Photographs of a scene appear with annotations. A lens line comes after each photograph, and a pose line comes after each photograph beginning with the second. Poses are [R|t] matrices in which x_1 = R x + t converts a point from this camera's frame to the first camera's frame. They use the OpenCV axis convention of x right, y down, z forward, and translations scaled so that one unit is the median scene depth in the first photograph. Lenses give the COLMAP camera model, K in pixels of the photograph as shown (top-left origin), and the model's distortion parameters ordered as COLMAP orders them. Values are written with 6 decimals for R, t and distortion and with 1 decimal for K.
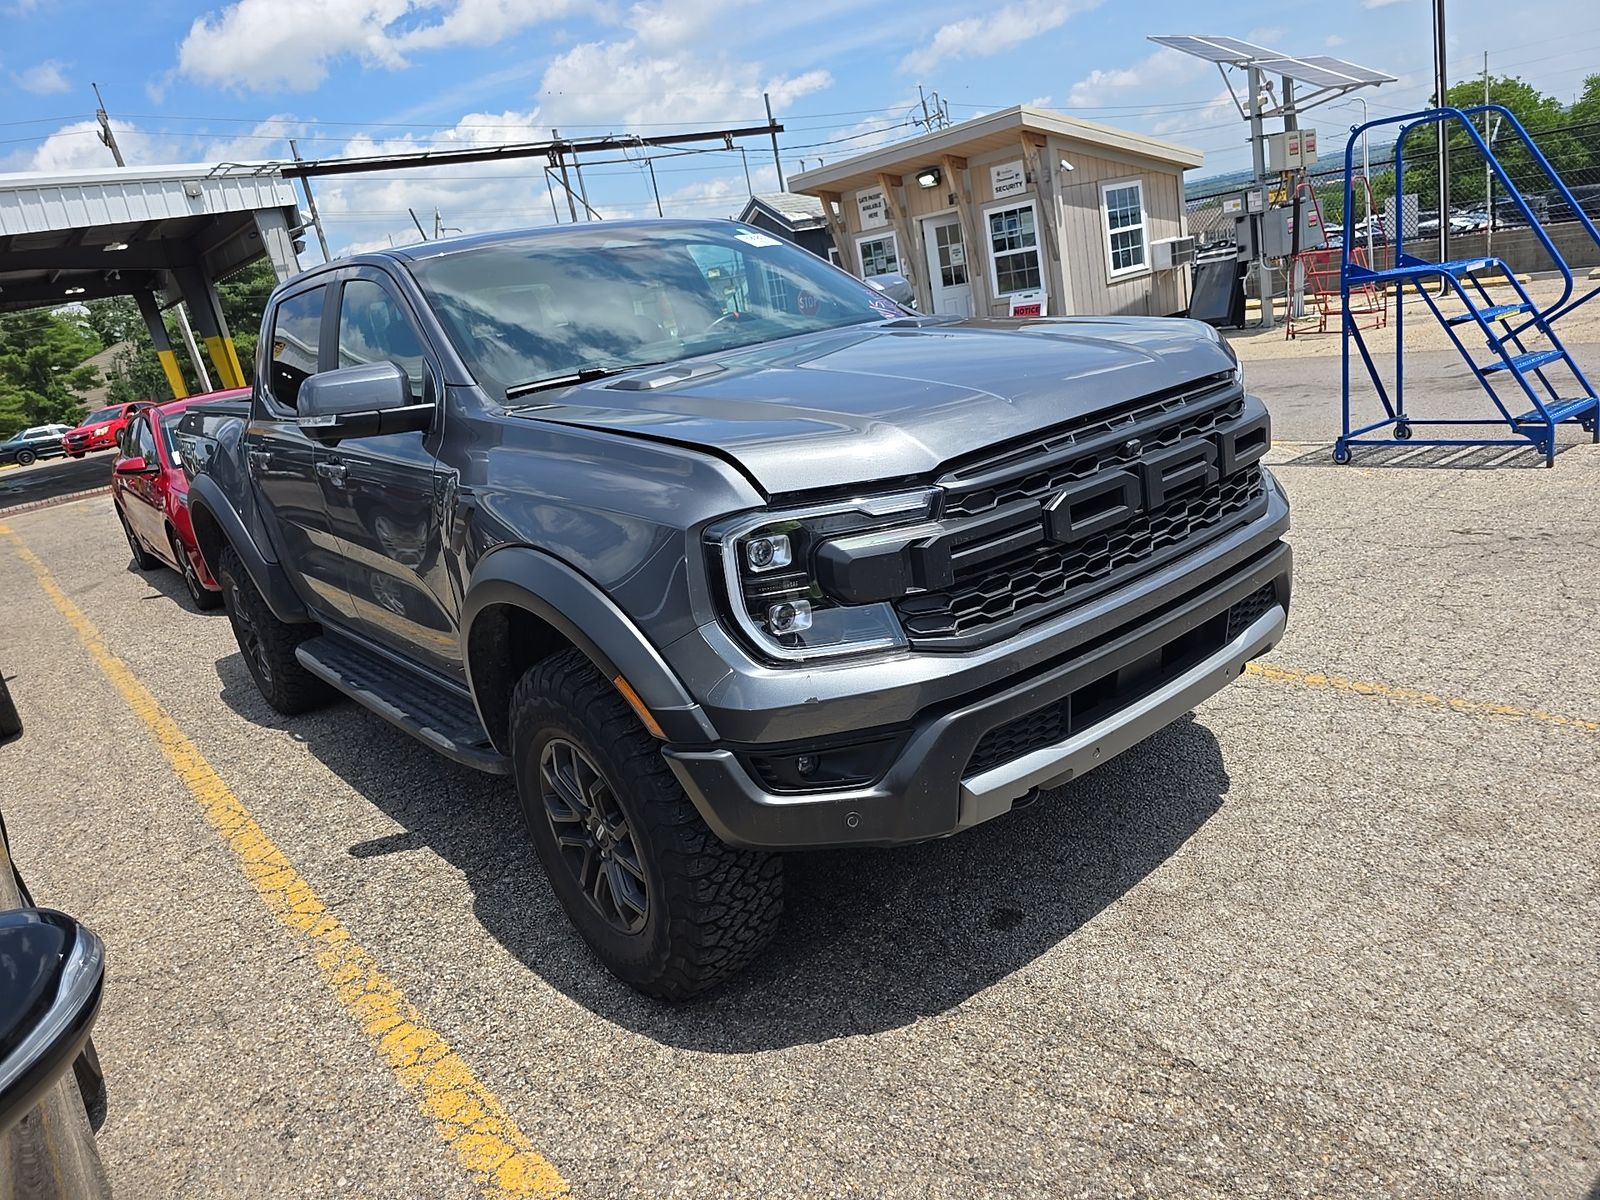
lens RADIAL K [[1091.8, 0, 808.3], [0, 1091.8, 589.9], [0, 0, 1]] dist [0.045163, -0.046247]
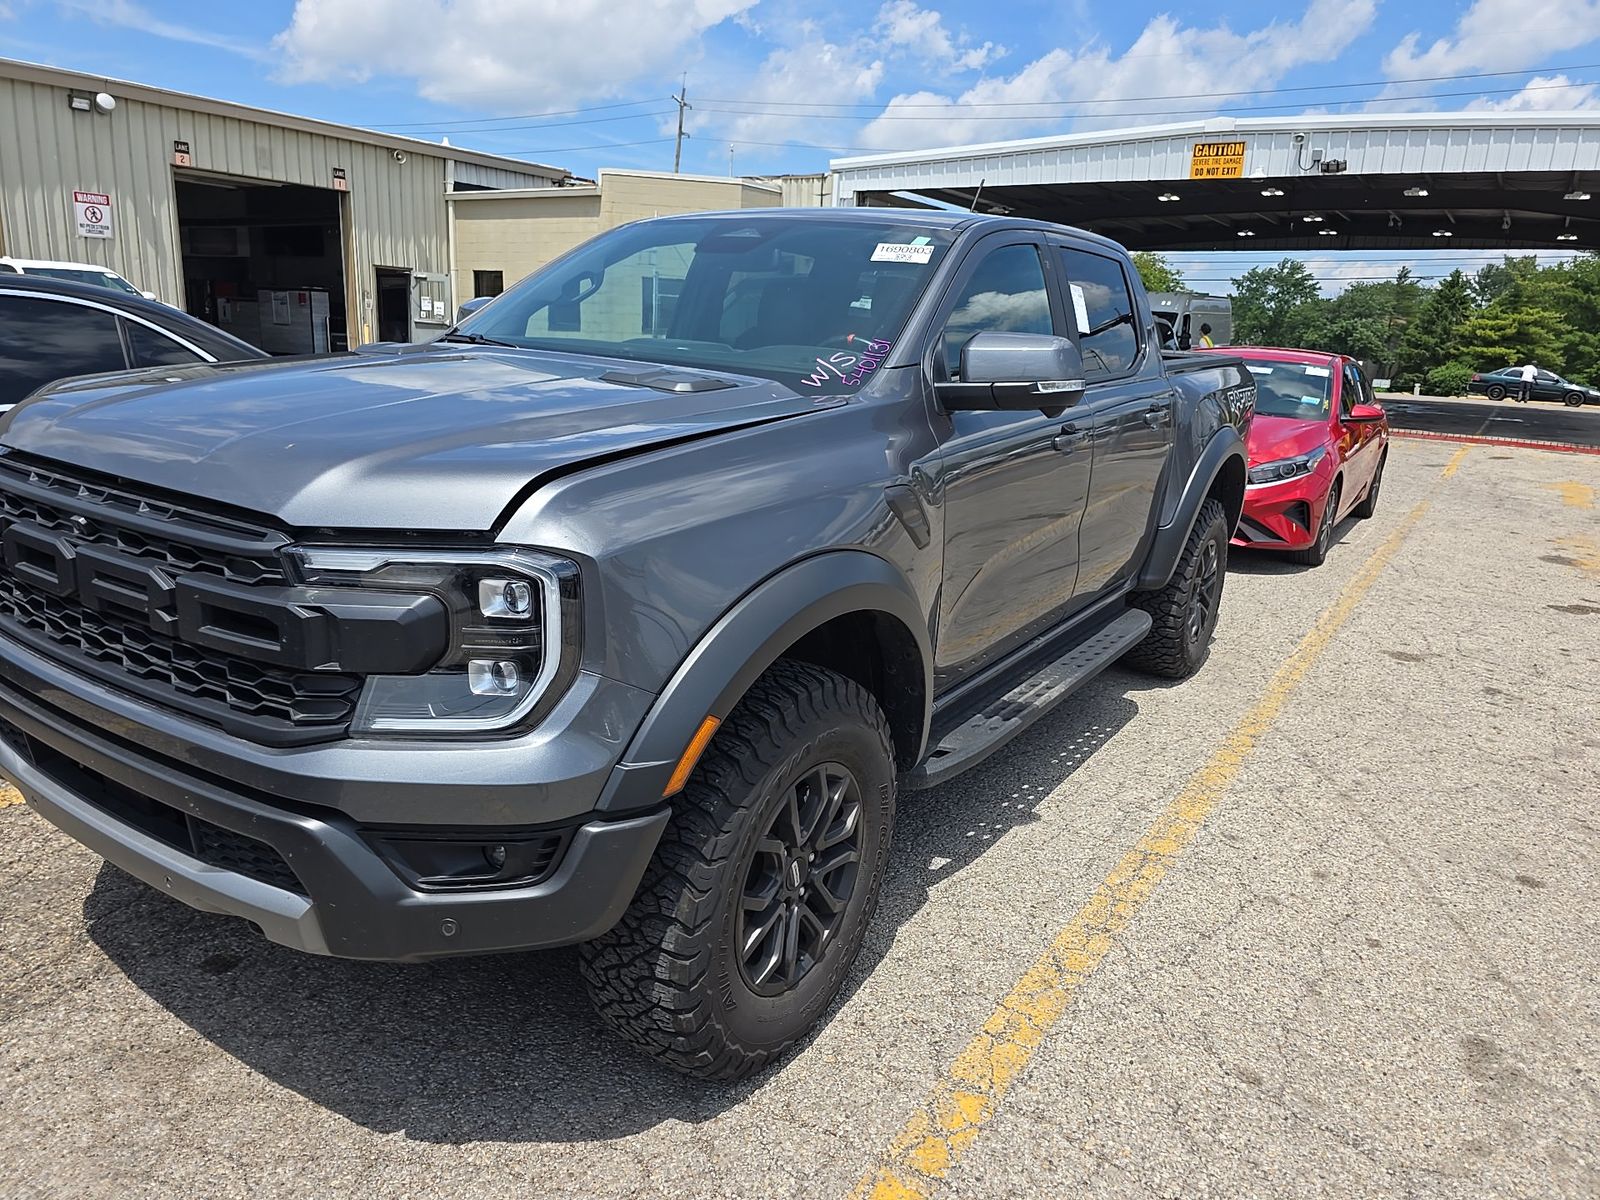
lens RADIAL K [[1091.8, 0, 801.0], [0, 1091.8, 596.4], [0, 0, 1]] dist [0.045163, -0.046247]
pose [[0.307636, 0.408933, -0.859148, 0.614190], [-0.359737, 0.885903, 0.292856, -0.259860], [0.880880, 0.218974, 0.419644, 0.536936]]
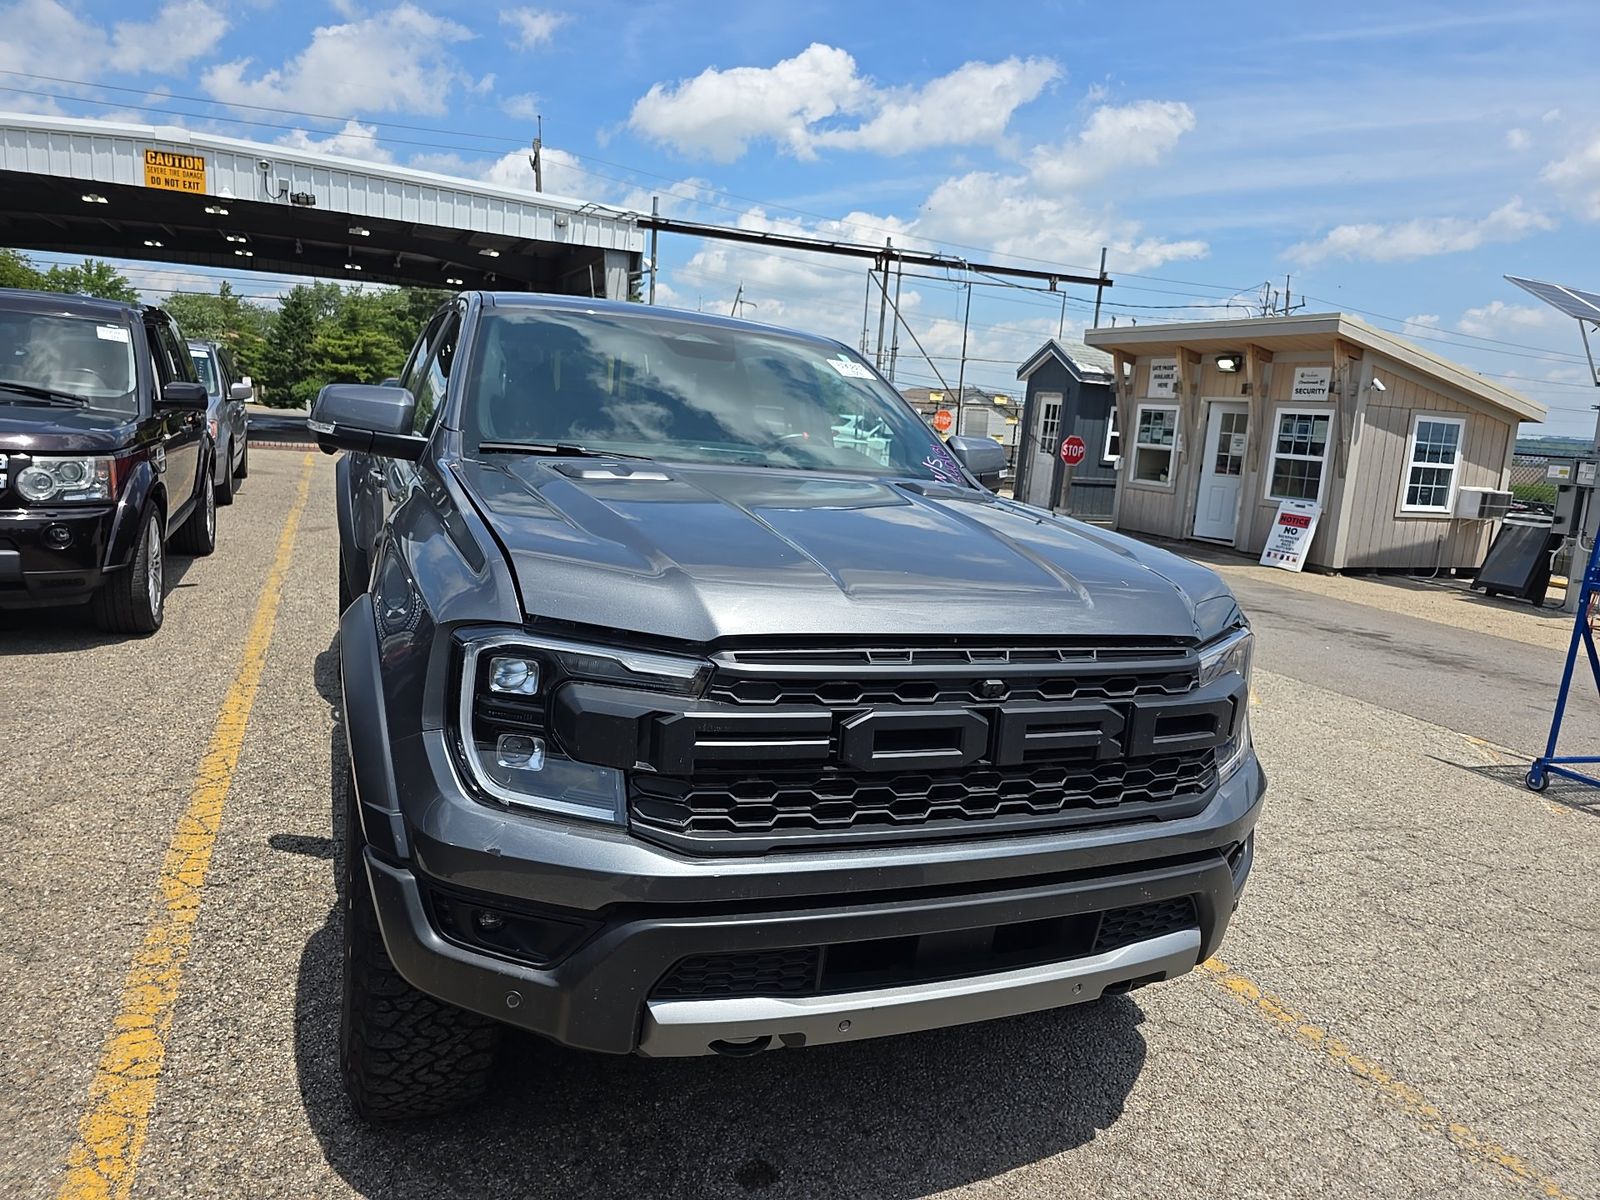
lens RADIAL K [[1091.8, 0, 806.0], [0, 1091.8, 586.2], [0, 0, 1]] dist [0.045163, -0.046247]
pose [[0.930756, 0.282953, -0.231583, 0.233282], [-0.305108, 0.950066, -0.065451, -0.073432], [0.201499, 0.131577, 0.970611, 0.096813]]
